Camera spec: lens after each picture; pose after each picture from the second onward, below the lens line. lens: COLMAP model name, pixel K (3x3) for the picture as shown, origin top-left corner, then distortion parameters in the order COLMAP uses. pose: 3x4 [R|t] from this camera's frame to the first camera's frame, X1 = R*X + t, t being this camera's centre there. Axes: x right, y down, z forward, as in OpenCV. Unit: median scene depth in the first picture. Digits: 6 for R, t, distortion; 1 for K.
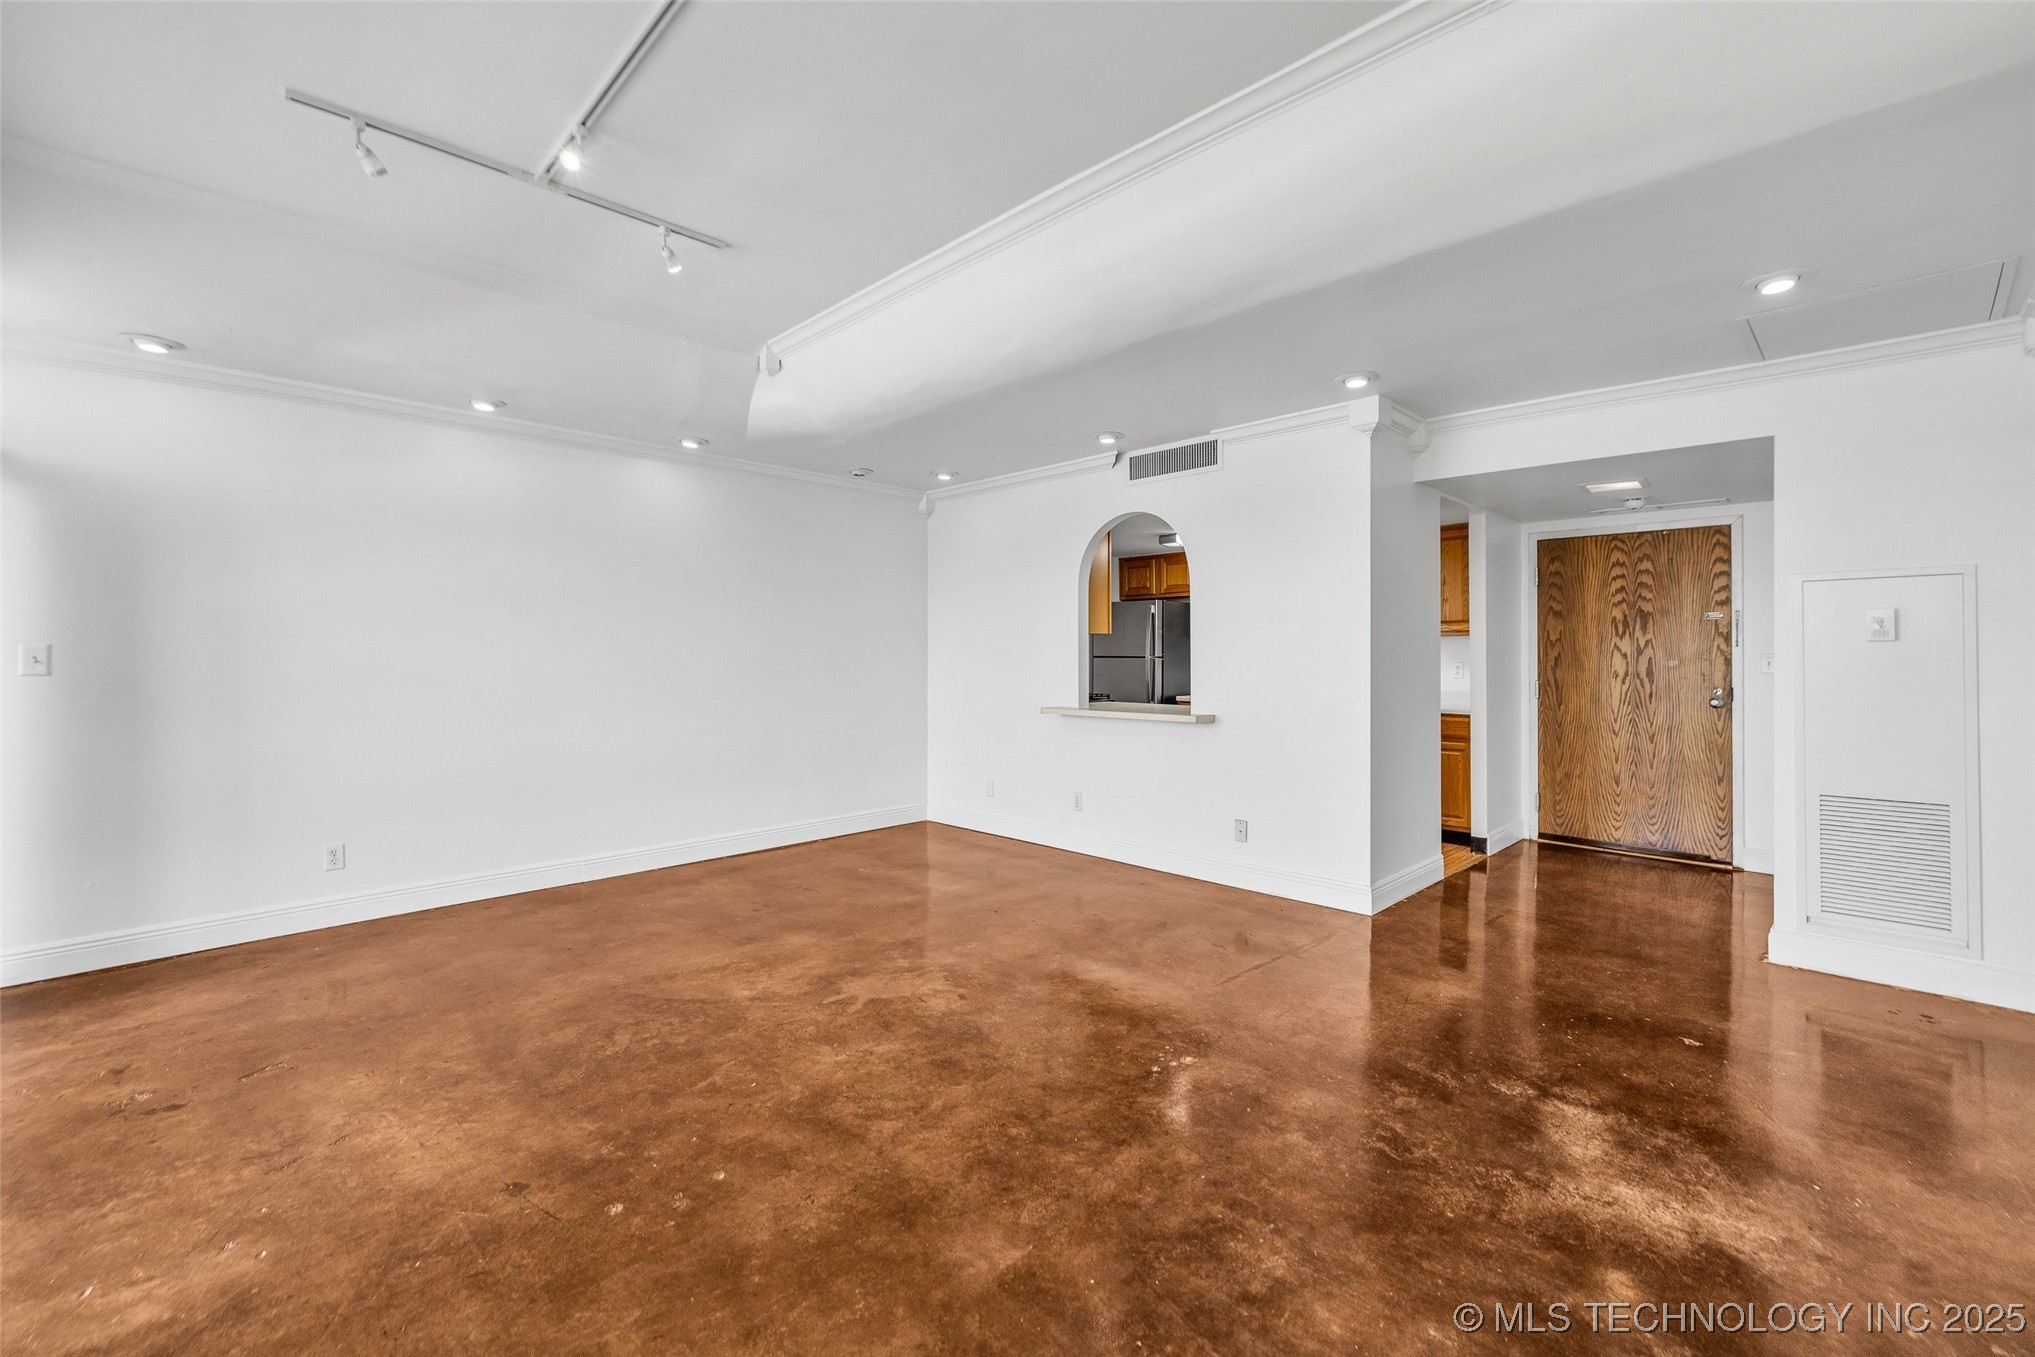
lens RADIAL K [[848.2, 0, 1004.4], [0, 848.2, 659.7], [0, 0, 1]] dist [-0.004170, 0.001489]
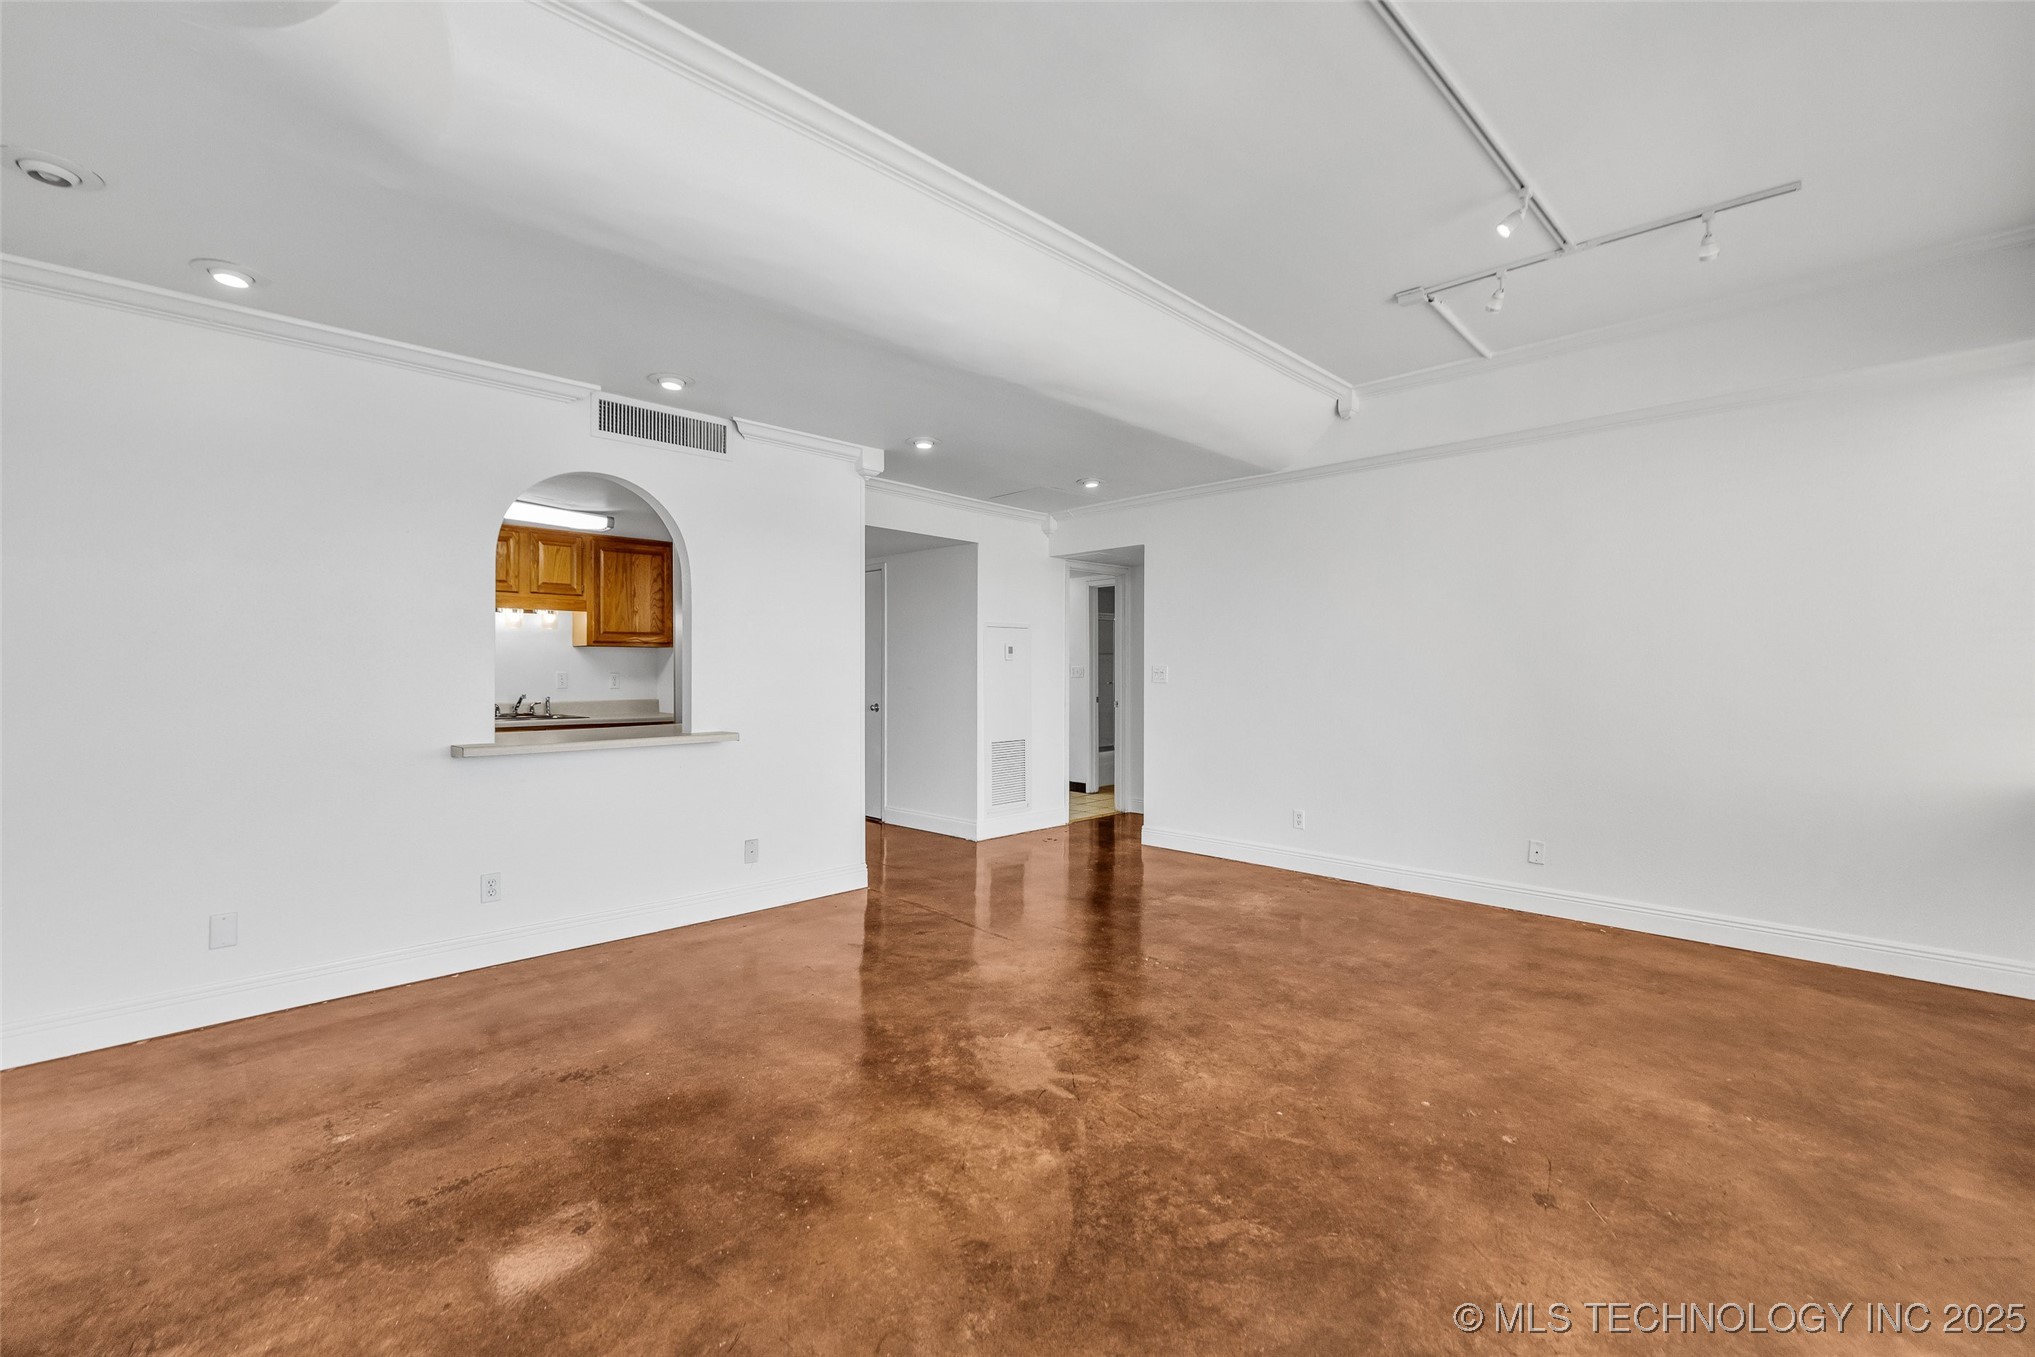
lens RADIAL K [[870.4, 0, 1022.8], [0, 870.4, 672.9], [0, 0, 1]] dist [-0.001687, 0.000204]
pose [[-0.012950, -0.004043, 0.999908, -1.154975], [0.001108, 0.999991, 0.004058, -0.000336], [-0.999916, 0.001161, -0.012945, 1.181683]]
